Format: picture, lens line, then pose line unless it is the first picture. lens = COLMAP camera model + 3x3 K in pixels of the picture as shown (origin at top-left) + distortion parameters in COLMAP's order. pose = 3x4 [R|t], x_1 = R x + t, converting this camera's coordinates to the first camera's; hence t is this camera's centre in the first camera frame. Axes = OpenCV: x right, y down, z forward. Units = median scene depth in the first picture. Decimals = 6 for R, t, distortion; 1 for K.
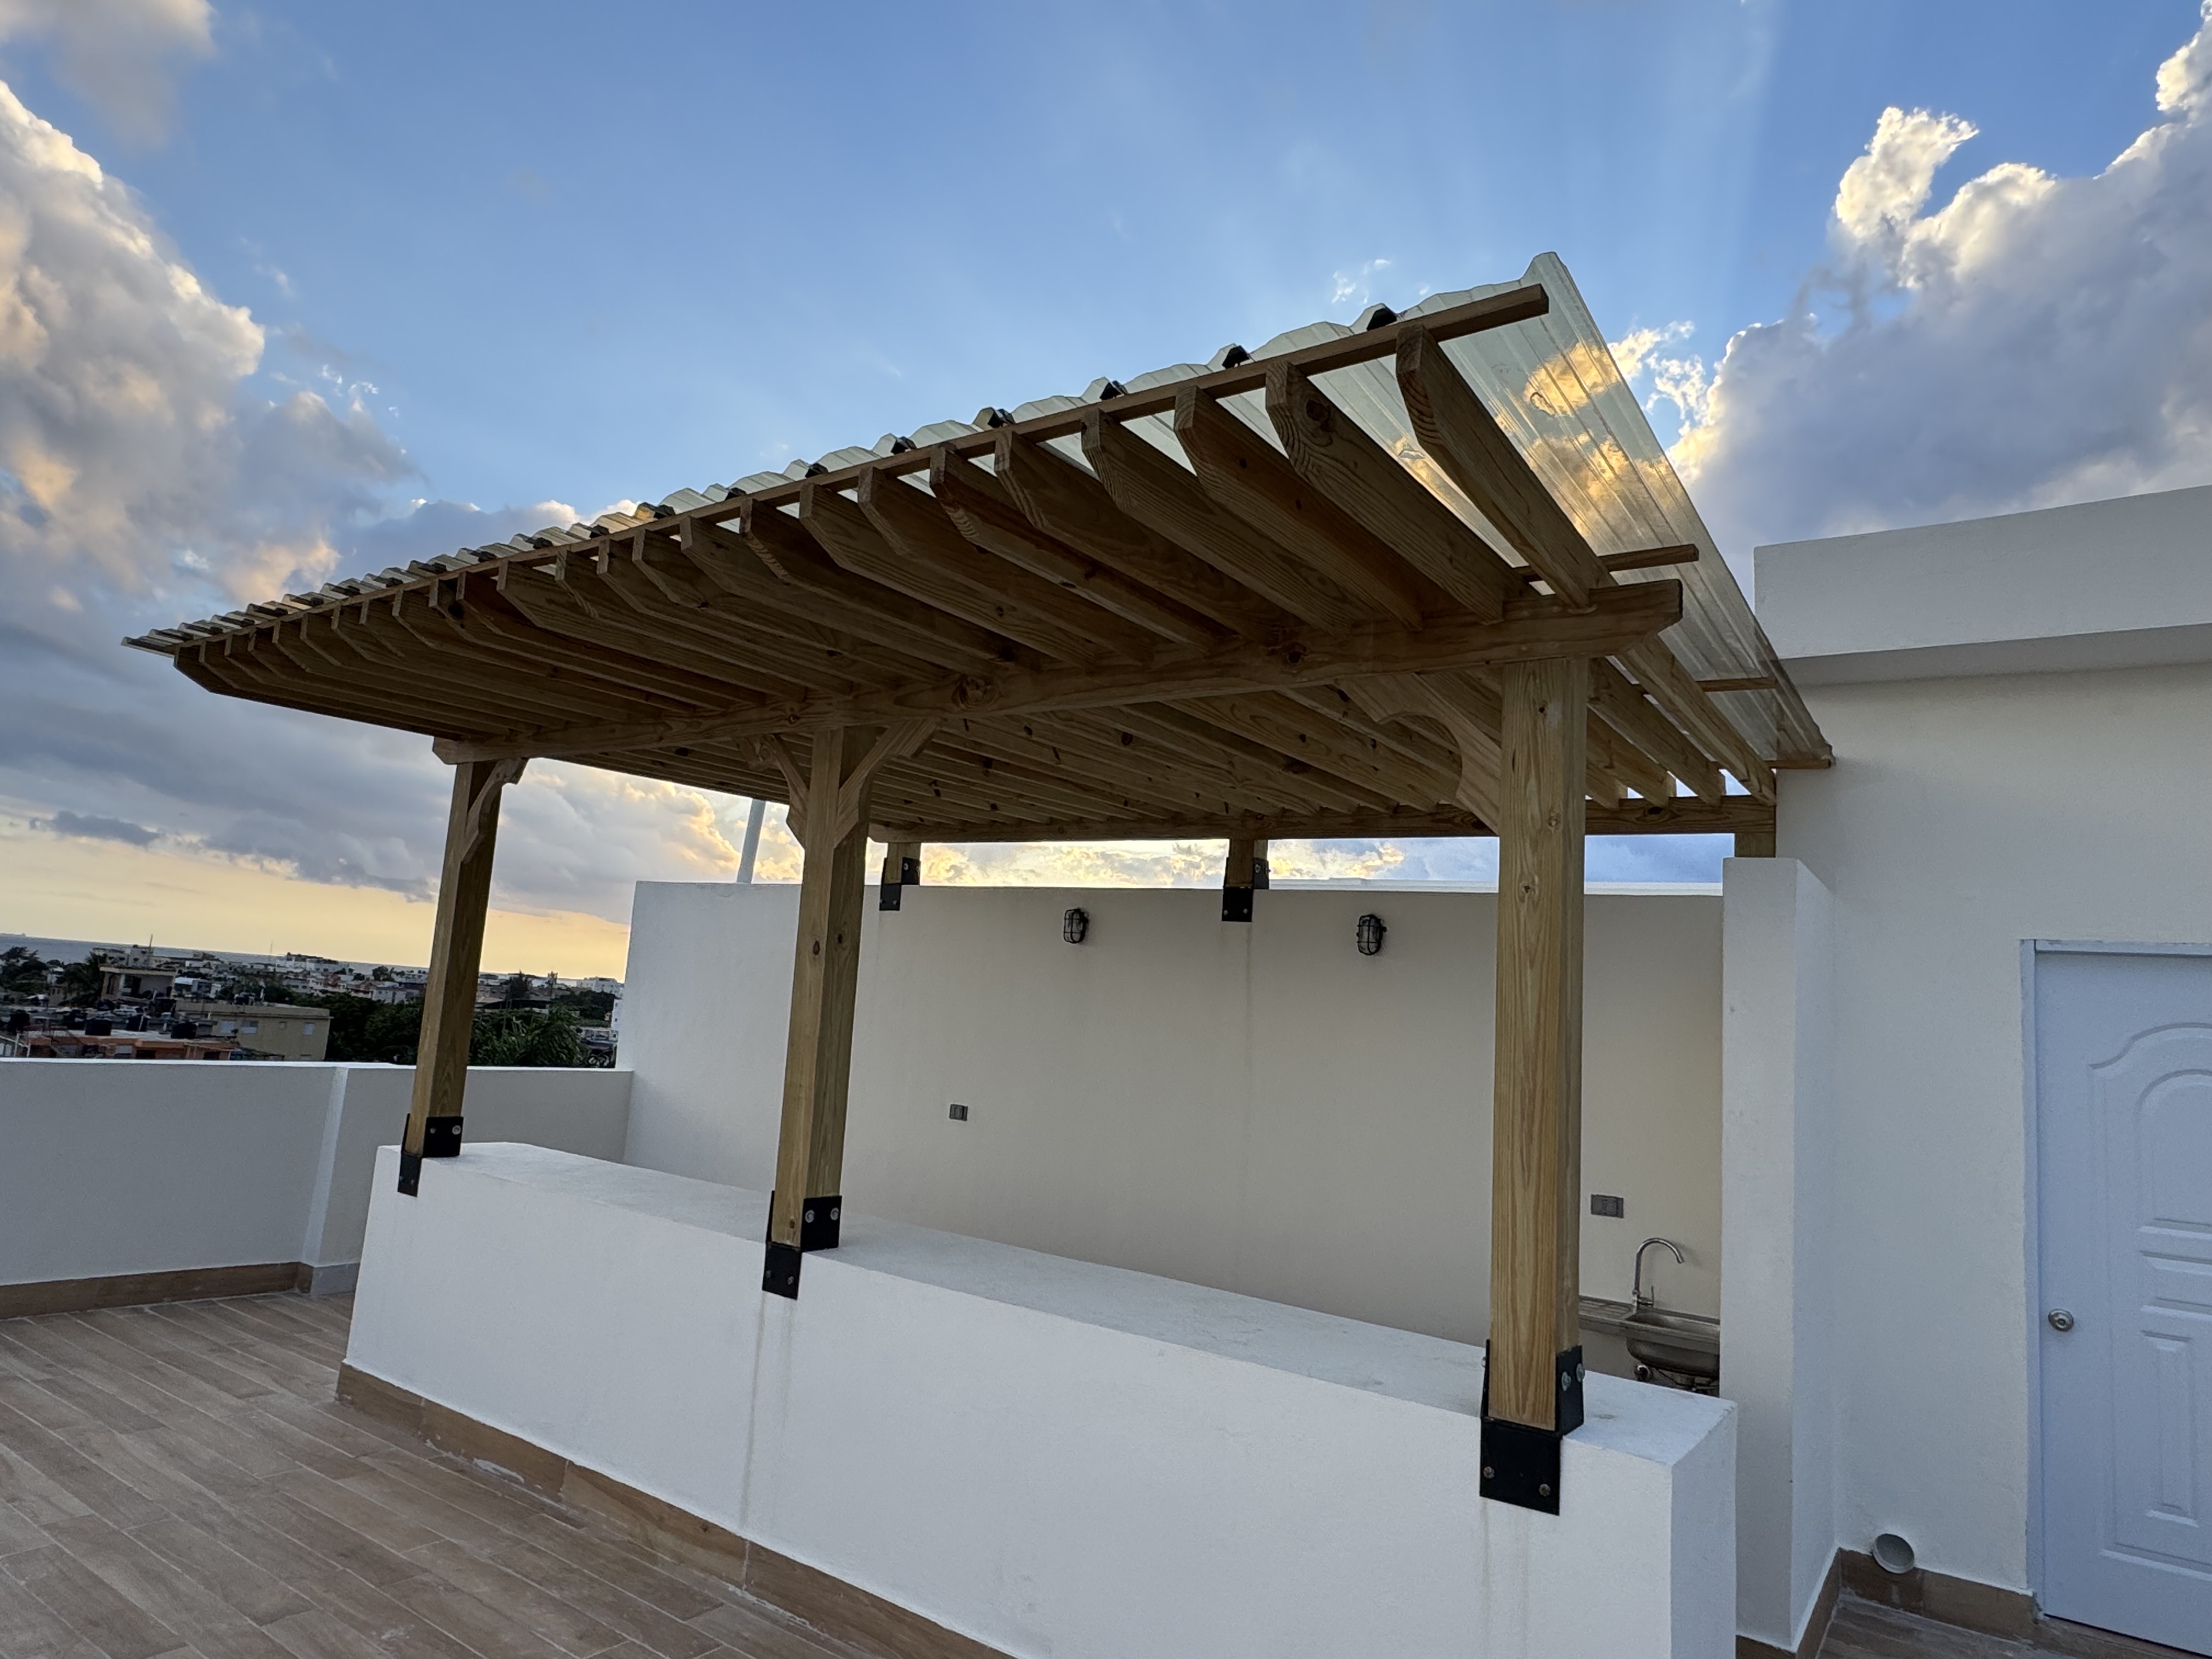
lens RADIAL K [[1334.4, 0, 1106.0], [0, 1334.4, 829.5], [0, 0, 1]] dist [0.002142, -0.000142]
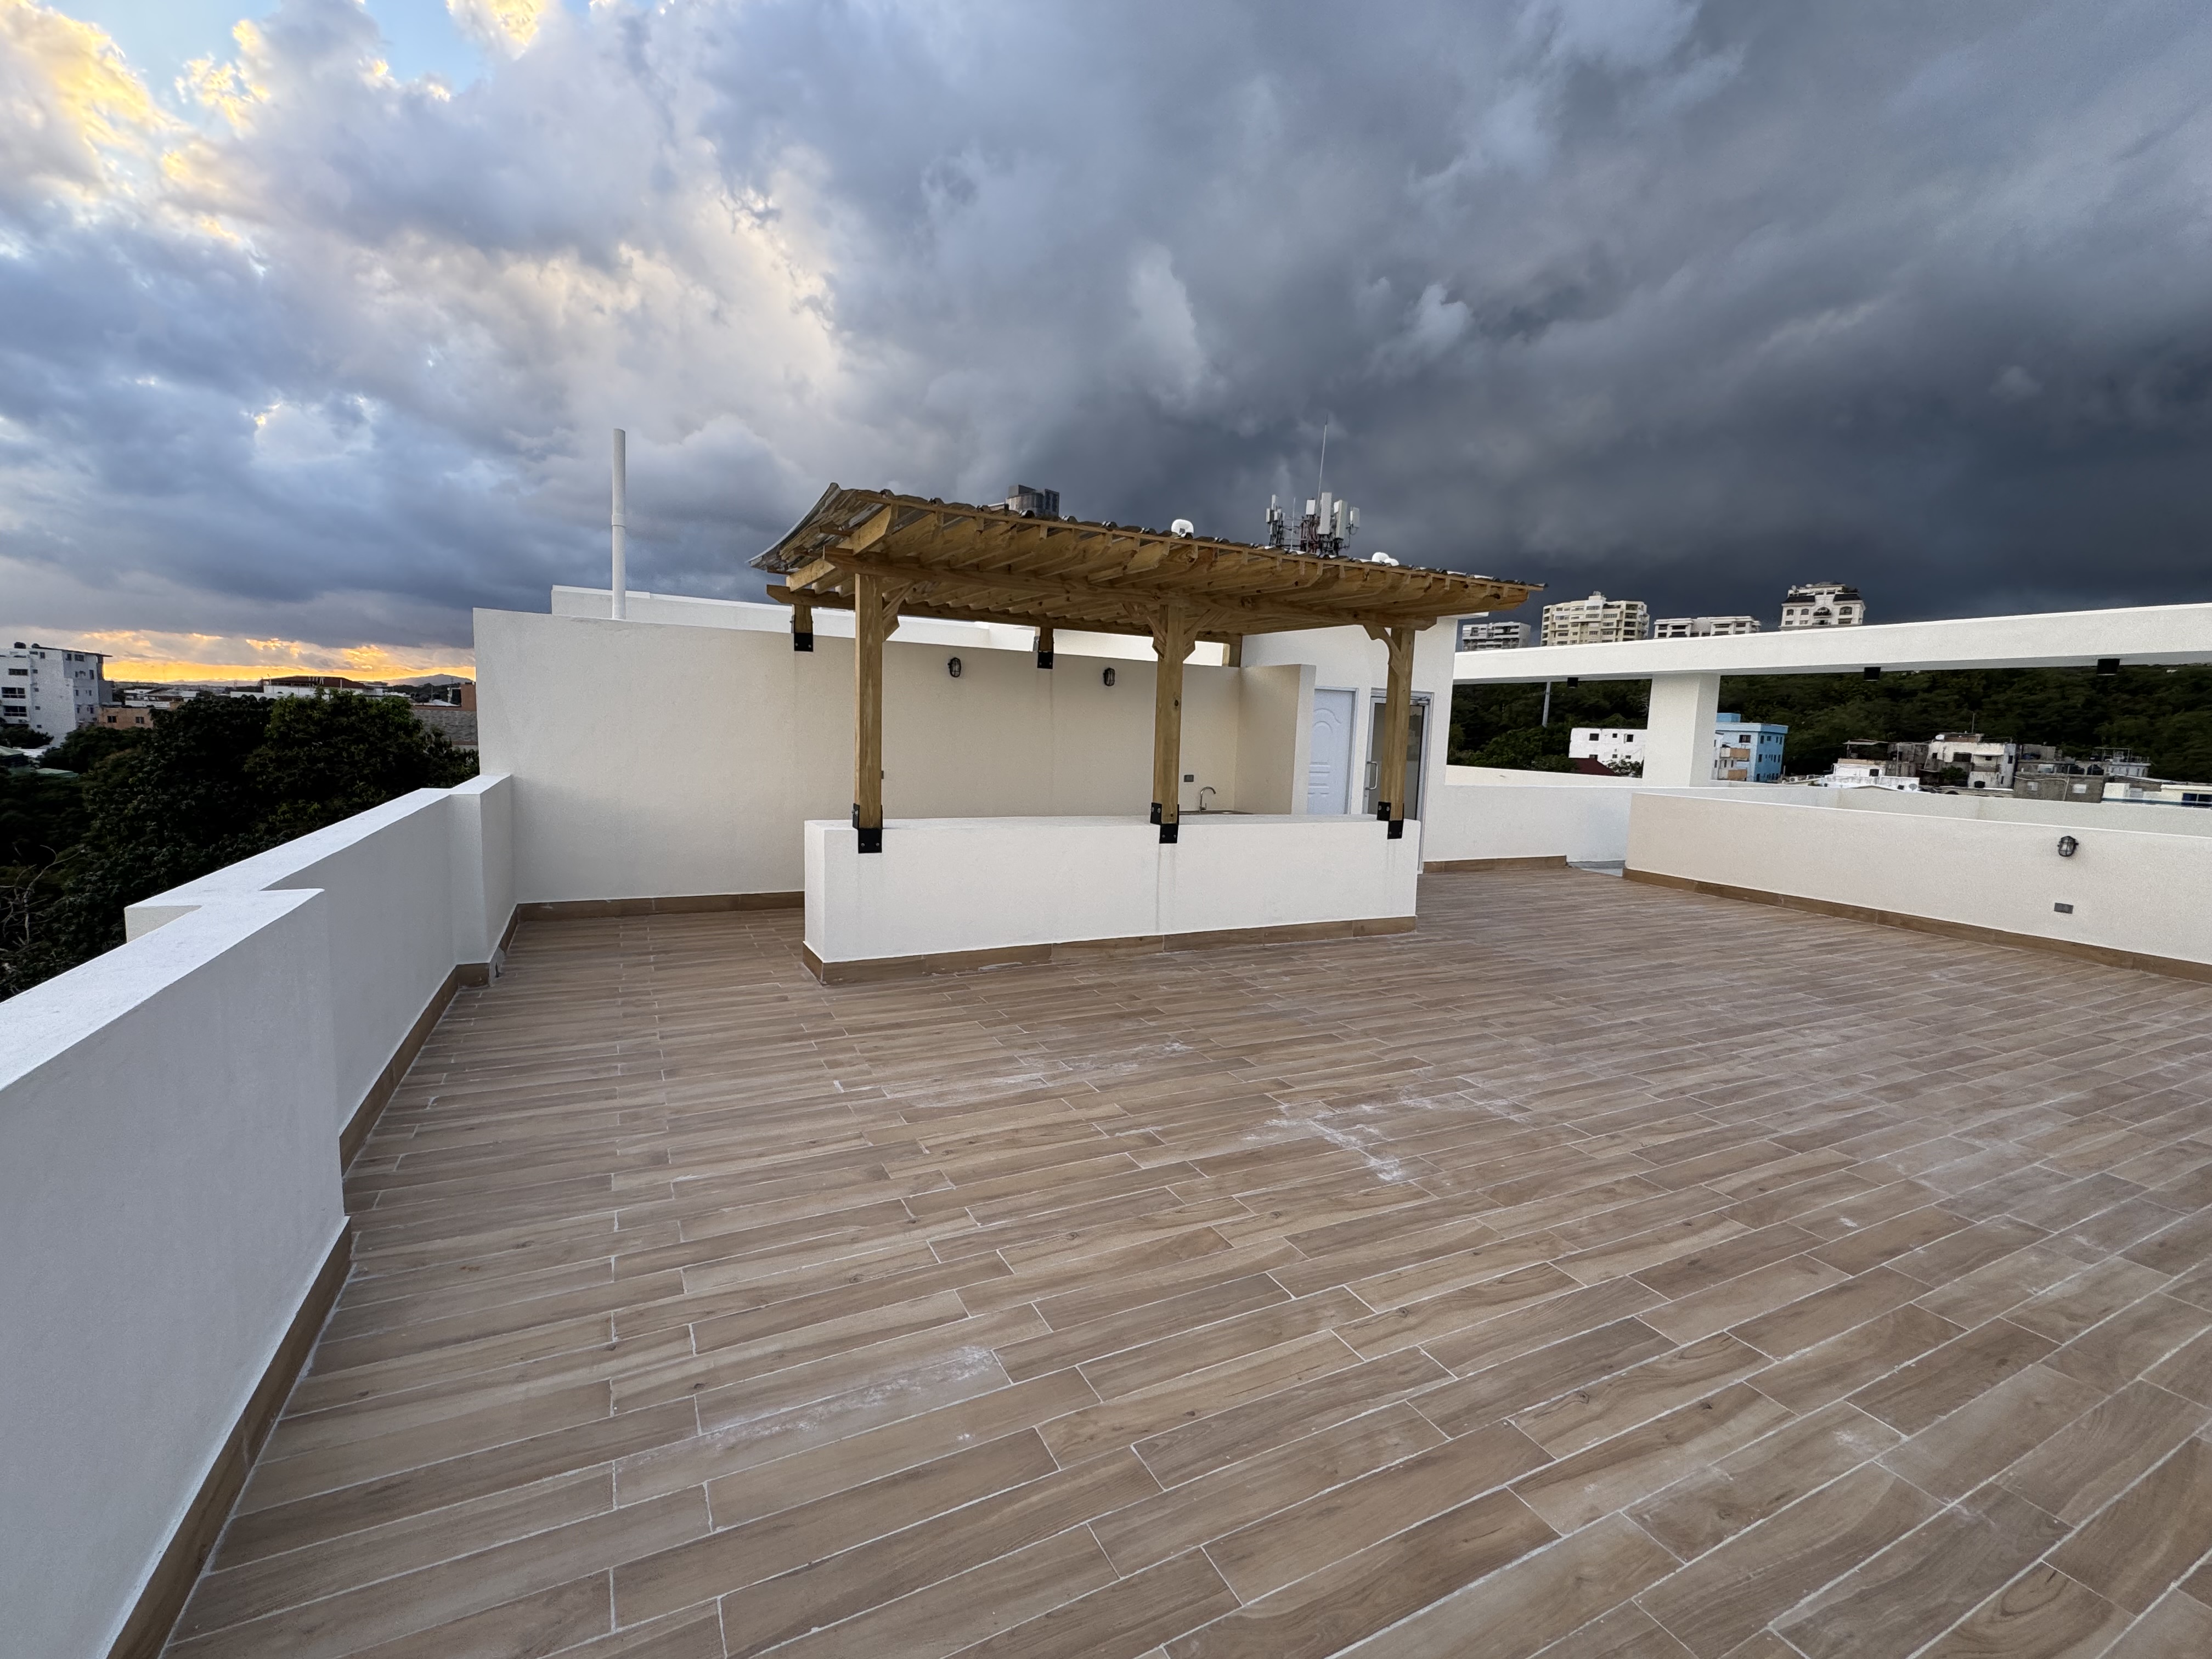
lens RADIAL K [[943.9, 0, 1106.0], [0, 943.9, 829.5], [0, 0, 1]] dist [0.000004, -0.000003]
pose [[0.484817, -0.157671, 0.860286, -1.564622], [-0.113265, 0.964015, 0.240512, -0.075005], [-0.867251, -0.214044, 0.449512, 0.271805]]
